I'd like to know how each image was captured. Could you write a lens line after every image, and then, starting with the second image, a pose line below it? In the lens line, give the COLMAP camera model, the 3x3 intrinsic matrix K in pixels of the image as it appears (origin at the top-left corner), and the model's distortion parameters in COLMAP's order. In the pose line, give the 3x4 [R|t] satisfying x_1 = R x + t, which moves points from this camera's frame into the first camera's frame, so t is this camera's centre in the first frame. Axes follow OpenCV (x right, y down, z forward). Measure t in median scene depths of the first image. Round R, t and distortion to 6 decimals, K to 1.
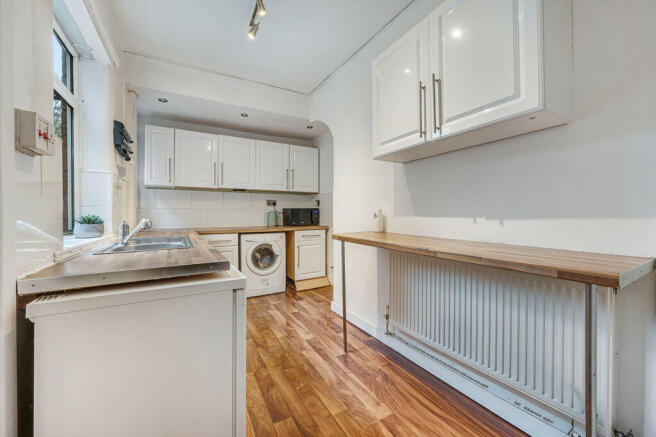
lens RADIAL K [[263.7, 0, 327.8], [0, 263.7, 222.6], [0, 0, 1]] dist [-0.001560, -0.000040]
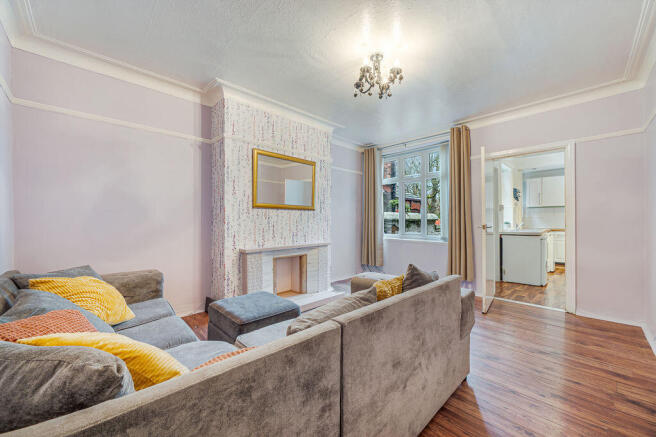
lens RADIAL K [[263.7, 0, 327.8], [0, 263.7, 222.6], [0, 0, 1]] dist [-0.001560, -0.000040]
pose [[0.272948, -0.006226, -0.962009, 1.219124], [-0.012838, 0.999866, -0.010113, 0.033585], [0.961943, 0.015110, 0.272832, -1.502903]]
